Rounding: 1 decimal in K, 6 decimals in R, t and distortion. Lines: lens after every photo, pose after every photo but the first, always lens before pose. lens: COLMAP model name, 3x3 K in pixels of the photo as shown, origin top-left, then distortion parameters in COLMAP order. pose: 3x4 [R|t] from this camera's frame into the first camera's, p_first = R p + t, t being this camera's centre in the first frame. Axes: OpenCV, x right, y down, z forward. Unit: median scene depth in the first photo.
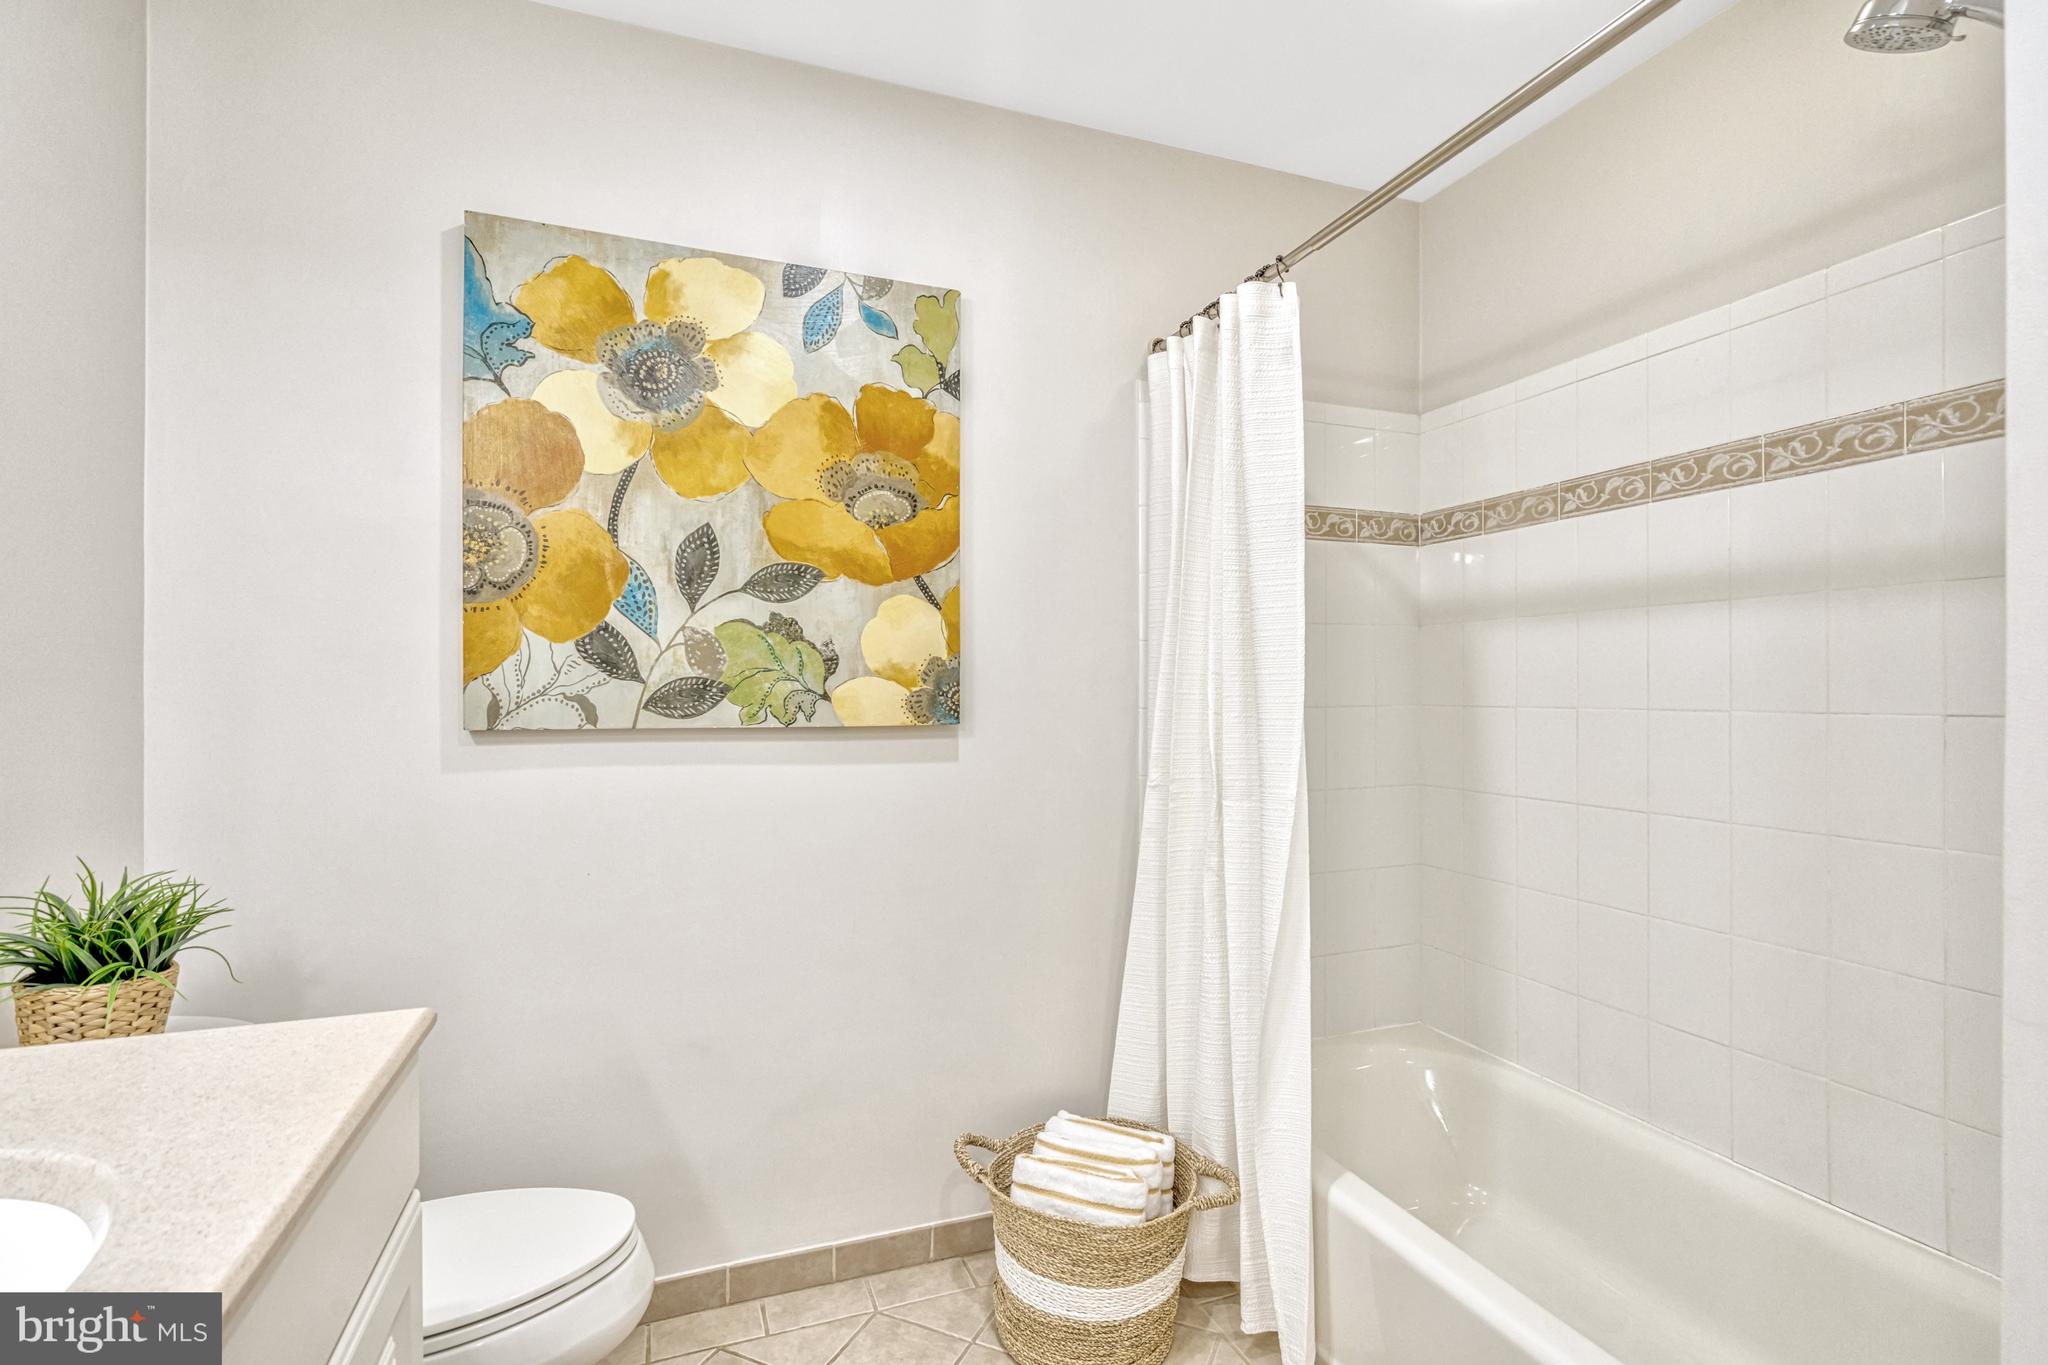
lens RADIAL K [[943.6, 0, 1031.3], [0, 943.6, 687.2], [0, 0, 1]] dist [-0.007637, 0.004126]
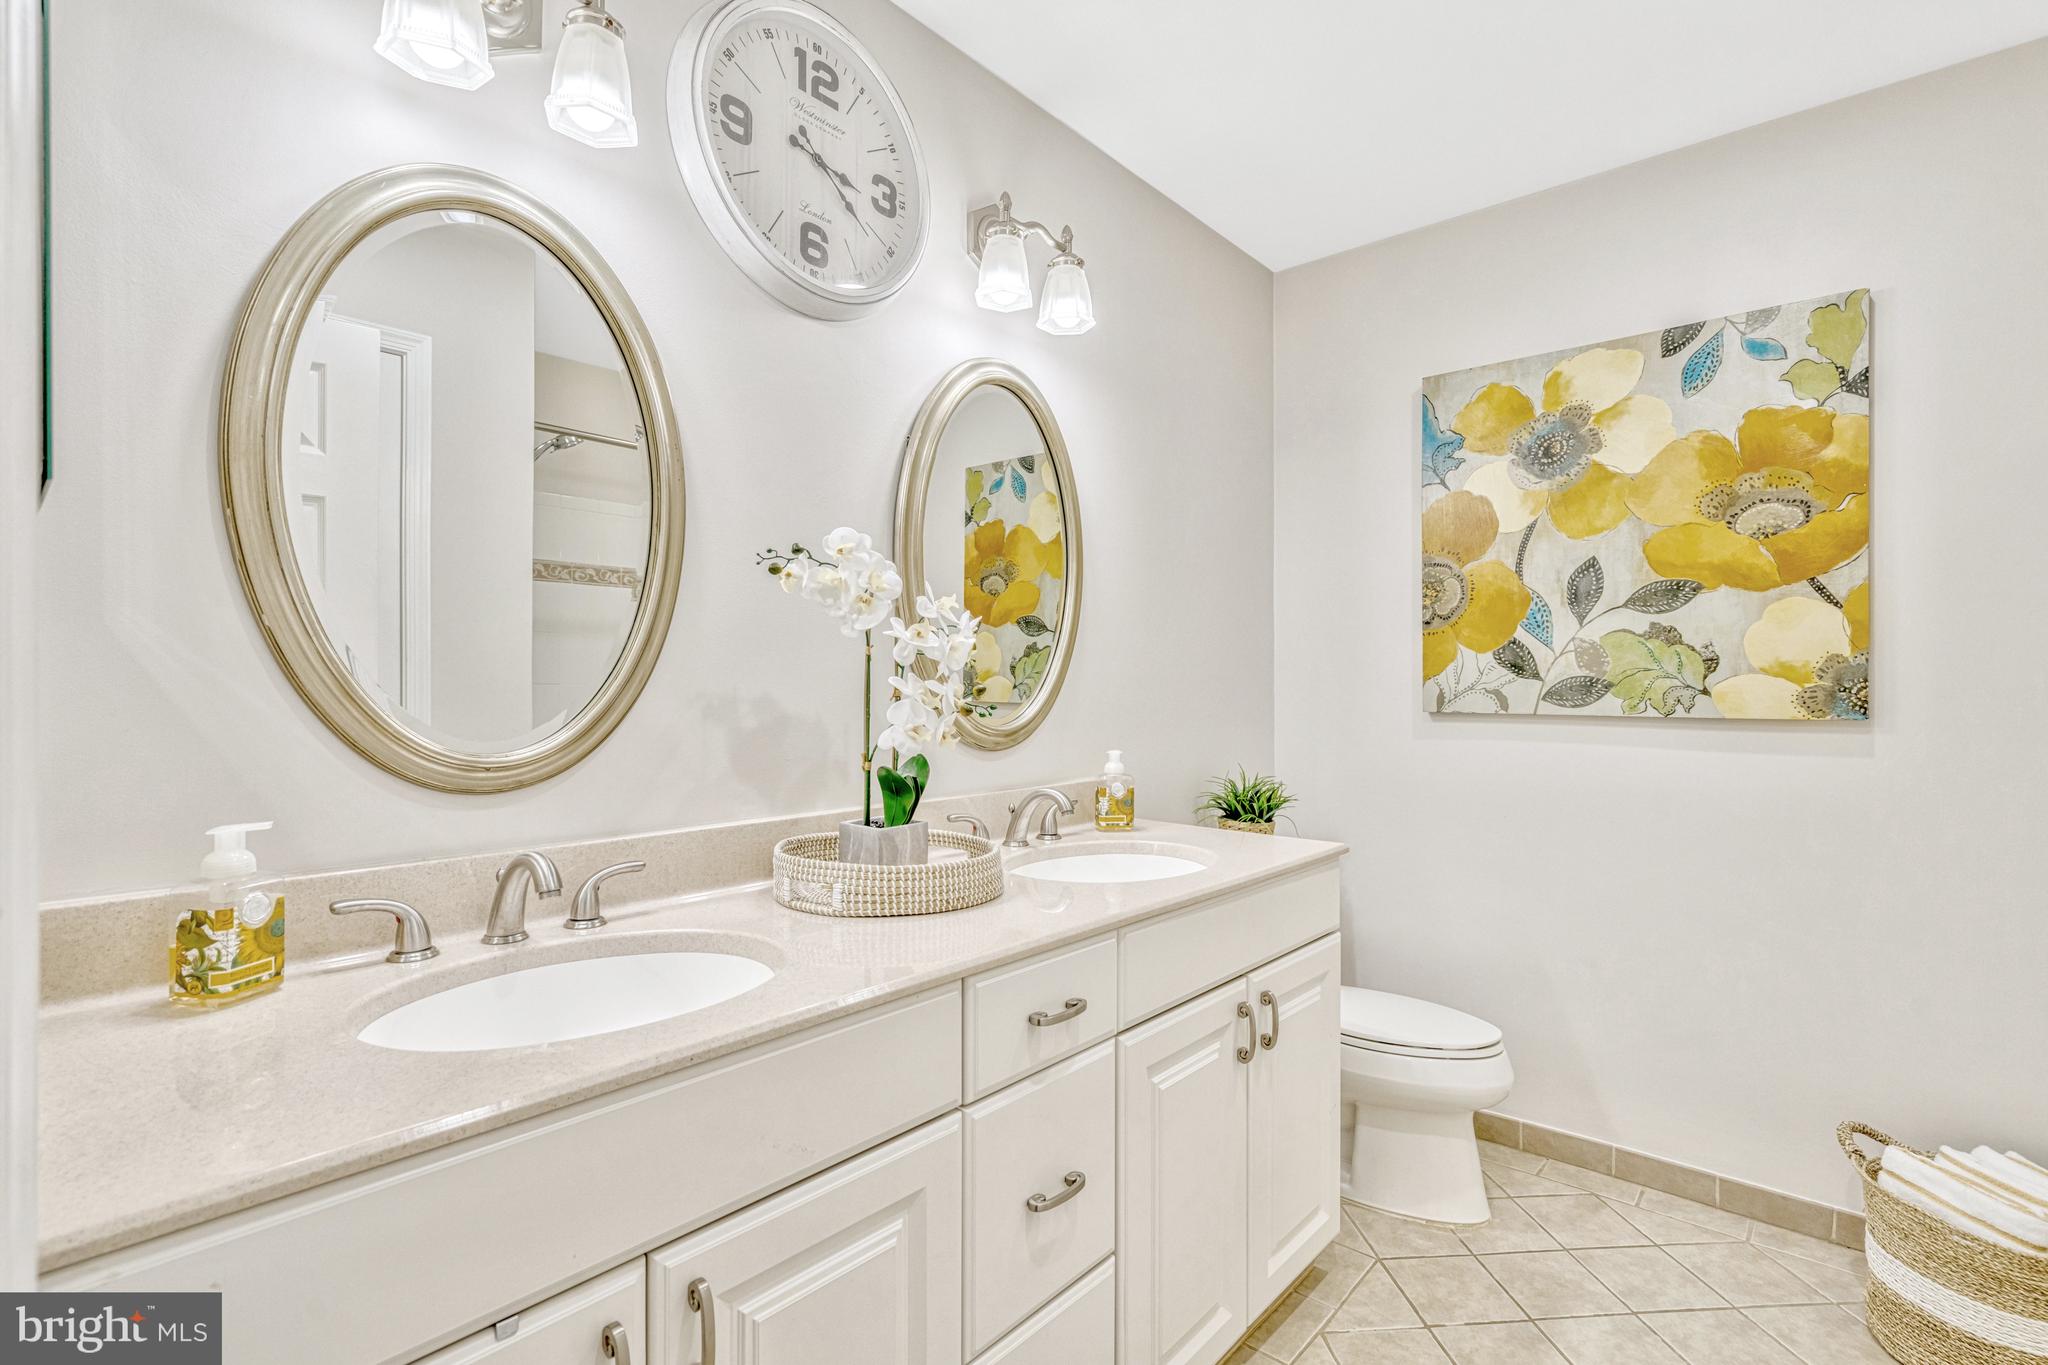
lens RADIAL K [[943.6, 0, 1024.1], [0, 943.6, 685.7], [0, 0, 1]] dist [-0.007637, 0.004126]
pose [[0.468654, 0.000111, -0.883382, 0.428490], [0.000547, 1.000000, 0.000416, 0.001482], [0.883382, -0.000678, 0.468653, -0.288841]]
